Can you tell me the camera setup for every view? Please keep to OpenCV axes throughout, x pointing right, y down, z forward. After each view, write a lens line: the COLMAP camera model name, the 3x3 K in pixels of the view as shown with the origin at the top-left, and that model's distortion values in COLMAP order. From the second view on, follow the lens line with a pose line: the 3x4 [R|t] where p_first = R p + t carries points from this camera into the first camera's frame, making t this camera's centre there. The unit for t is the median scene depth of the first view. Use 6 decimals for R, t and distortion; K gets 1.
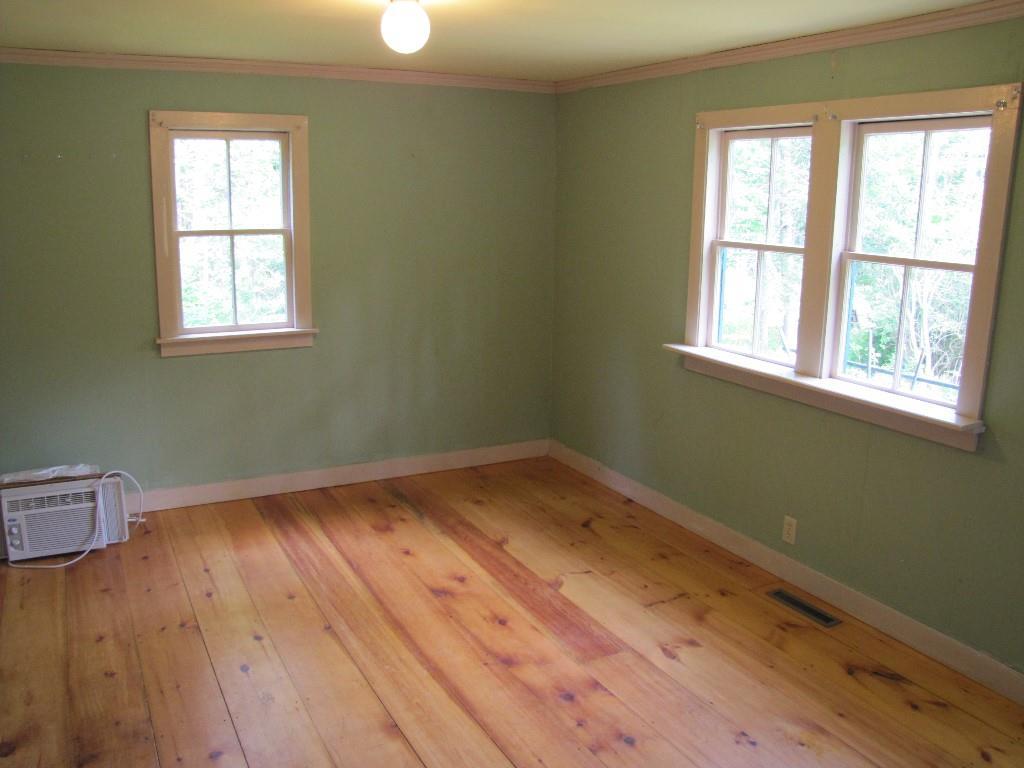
lens RADIAL K [[858.6, 0, 507.9], [0, 858.6, 376.9], [0, 0, 1]] dist [-0.186712, 0.168451]
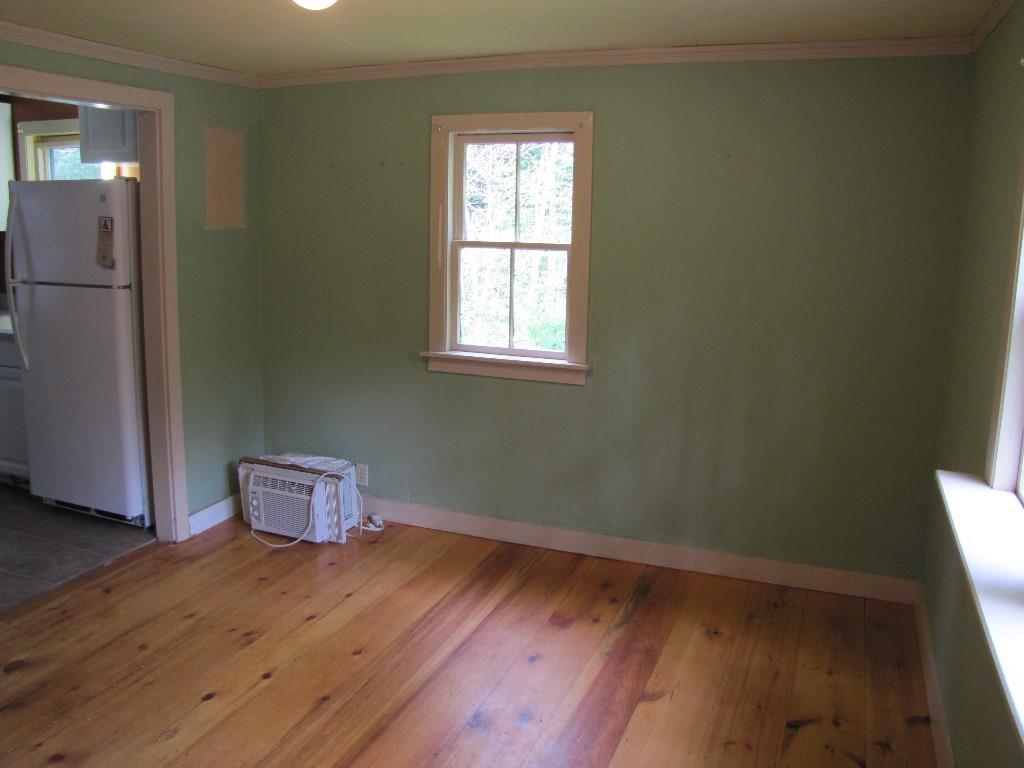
lens RADIAL K [[858.6, 0, 507.9], [0, 858.6, 376.9], [0, 0, 1]] dist [-0.186712, 0.168451]
pose [[0.640432, 0.139783, -0.755187, 0.385043], [-0.169794, 0.984736, 0.038280, -0.068880], [0.749011, 0.103711, 0.654391, 0.418954]]
